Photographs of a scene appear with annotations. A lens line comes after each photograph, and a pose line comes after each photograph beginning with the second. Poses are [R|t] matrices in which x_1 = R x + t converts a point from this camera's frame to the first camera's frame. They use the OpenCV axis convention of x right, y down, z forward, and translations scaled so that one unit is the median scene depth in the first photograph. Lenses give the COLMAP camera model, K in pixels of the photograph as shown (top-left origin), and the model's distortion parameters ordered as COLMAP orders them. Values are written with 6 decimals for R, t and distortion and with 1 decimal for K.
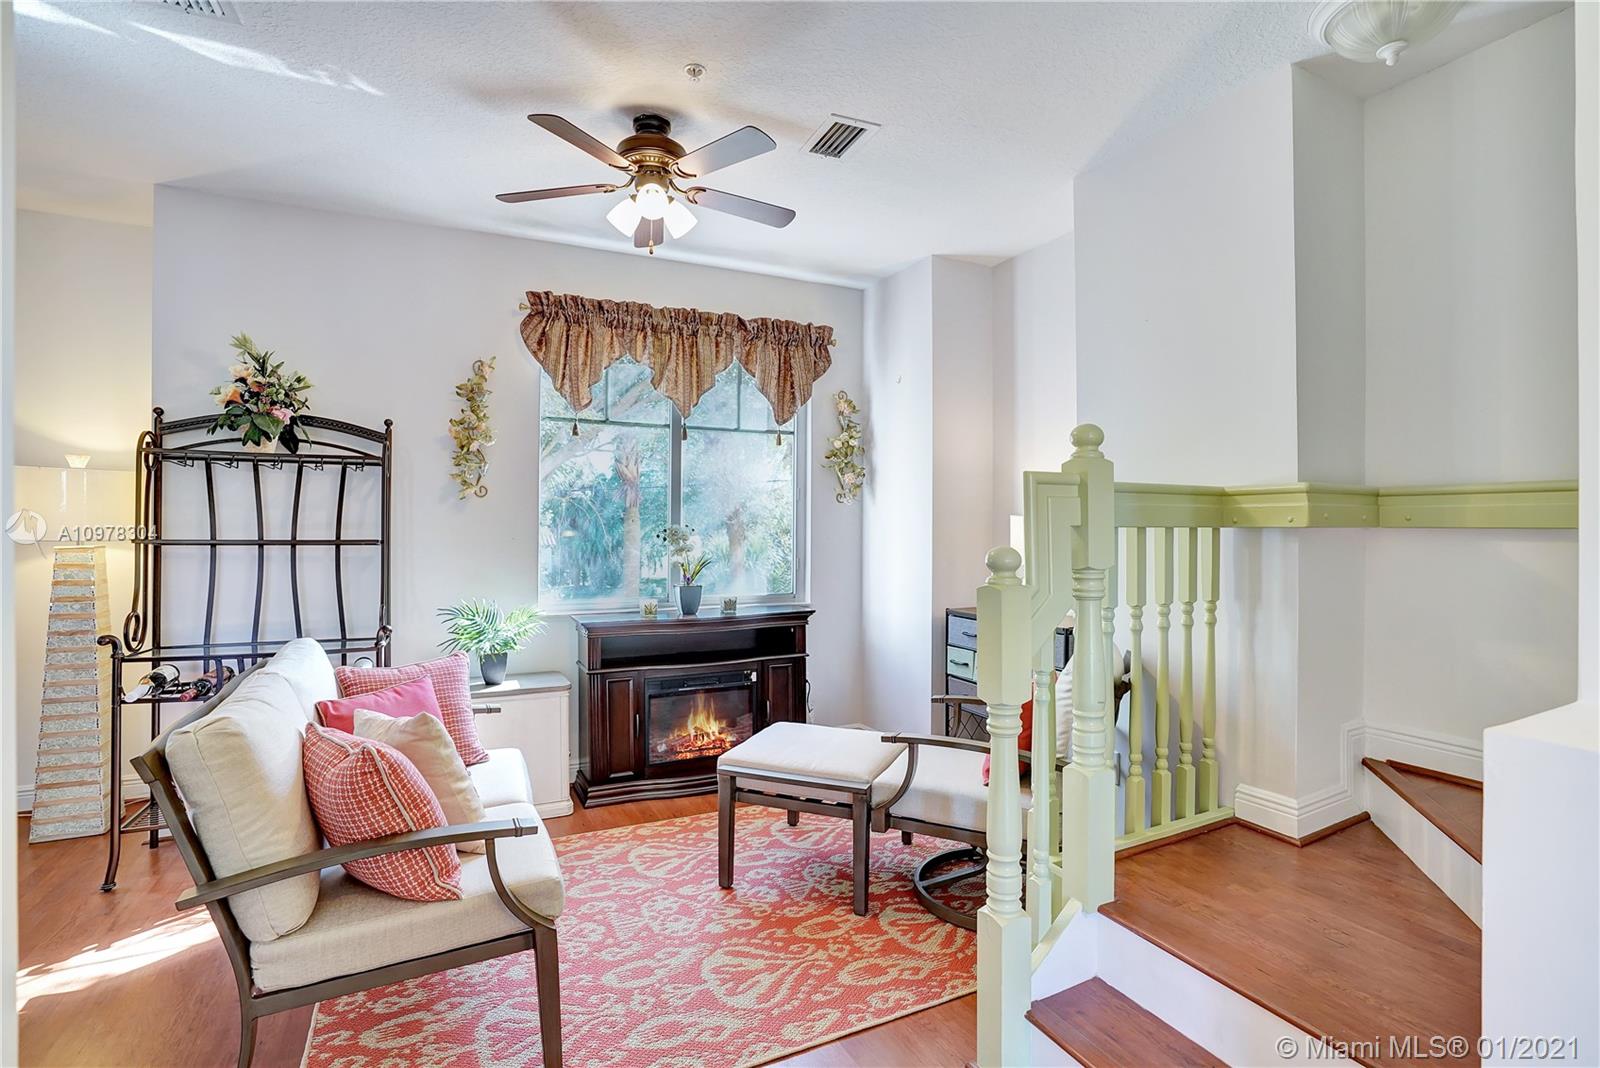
lens RADIAL K [[740.1, 0, 804.2], [0, 740.1, 529.6], [0, 0, 1]] dist [-0.068531, 0.022358]
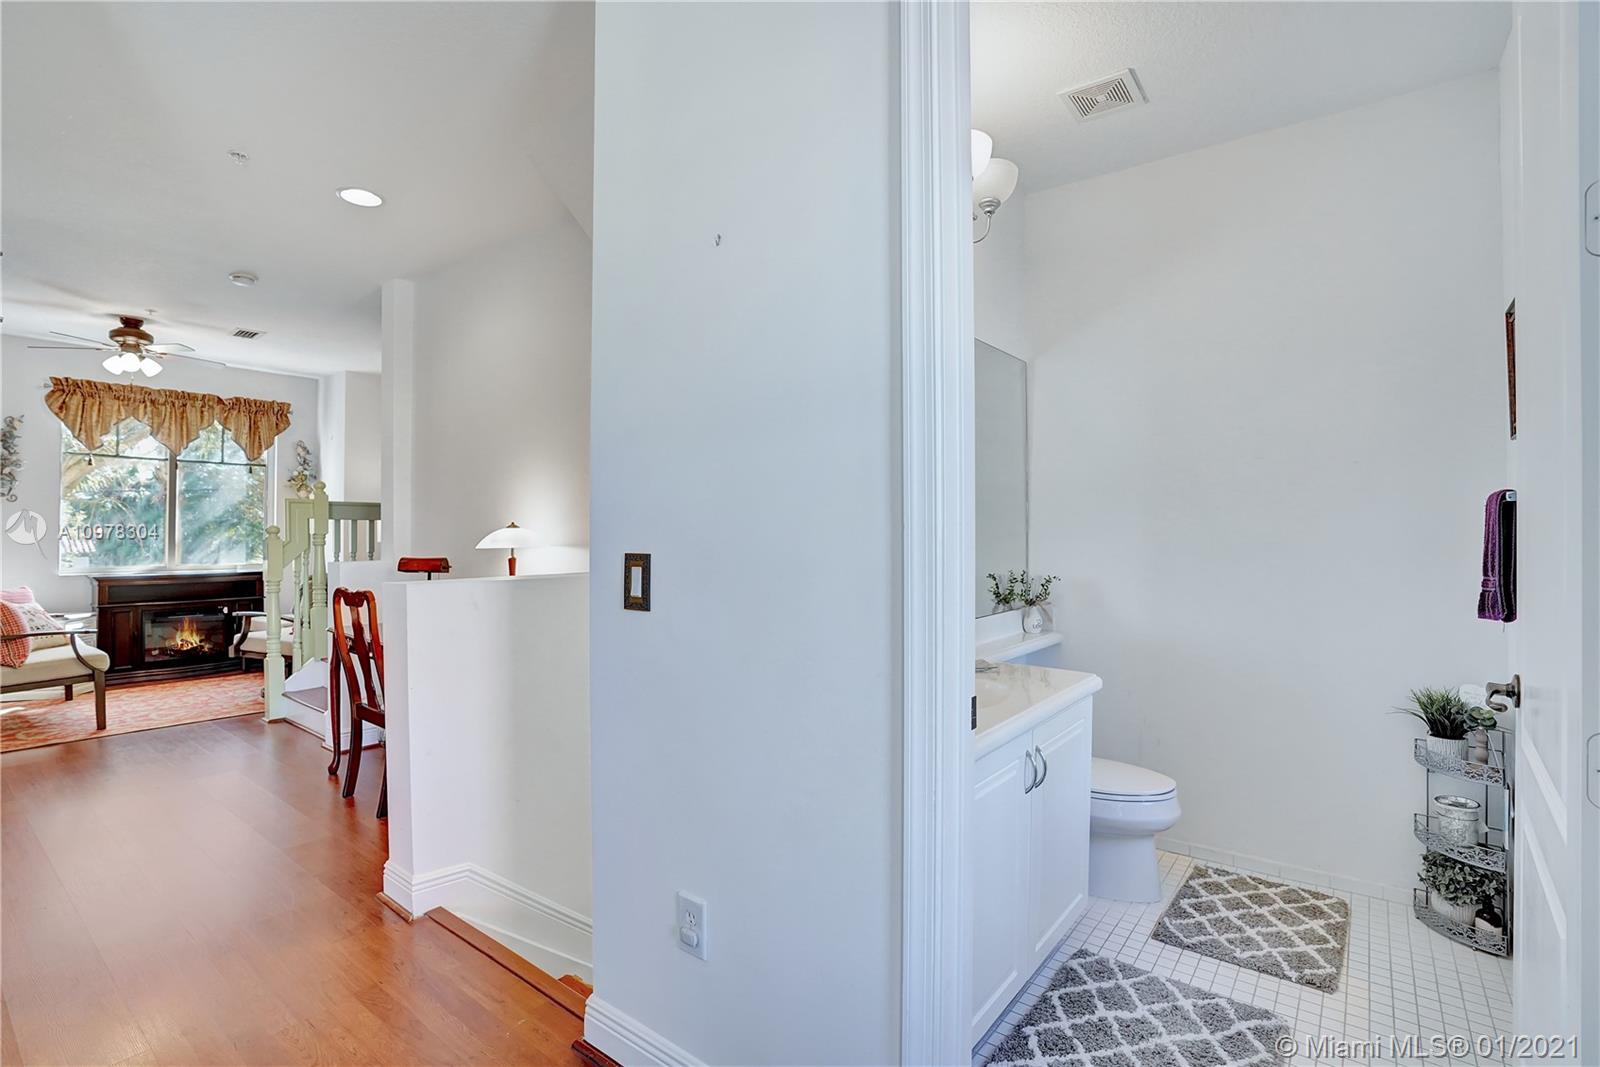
lens RADIAL K [[742.4, 0, 811.1], [0, 742.4, 534.5], [0, 0, 1]] dist [-0.068174, 0.024236]
pose [[0.896171, 0.001521, 0.443705, 0.502912], [0.000039, 0.999994, -0.003507, 0.037713], [-0.443708, 0.003160, 0.896166, -1.329192]]
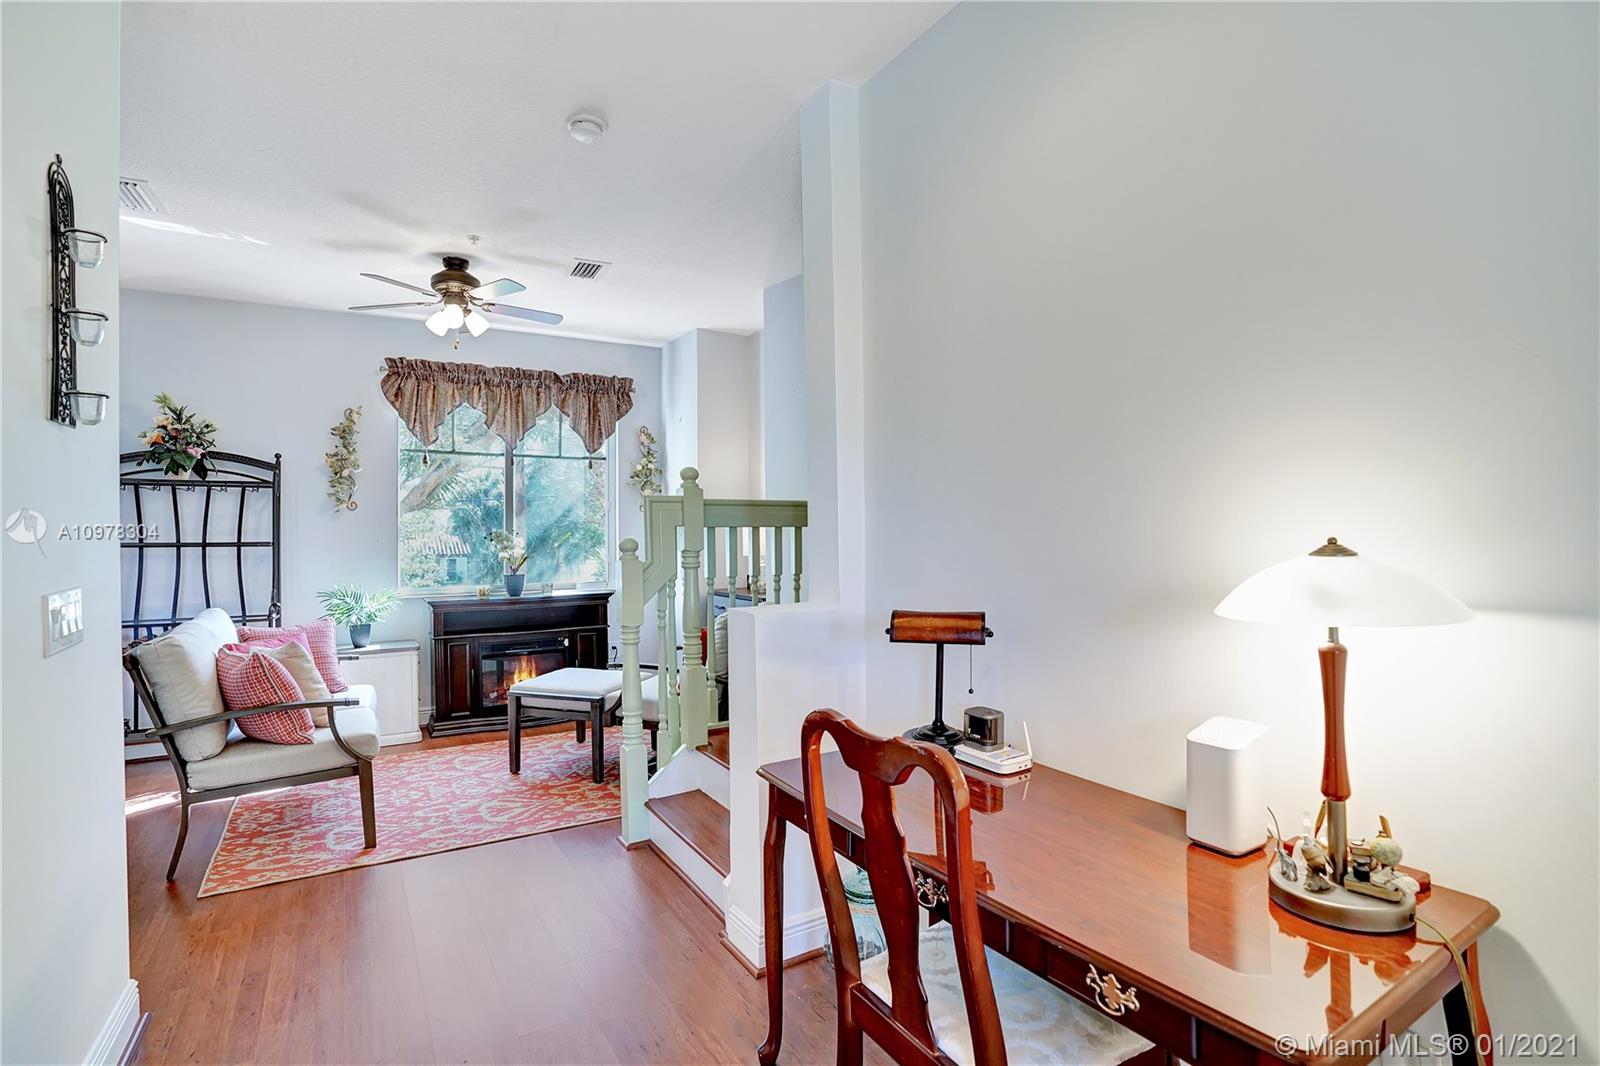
lens RADIAL K [[742.4, 0, 811.1], [0, 742.4, 534.0], [0, 0, 1]] dist [-0.068174, 0.024236]
pose [[0.995078, -0.009877, 0.098603, 0.301748], [0.010079, 0.999948, -0.001550, 0.010993], [-0.098583, 0.002537, 0.995126, -0.464384]]
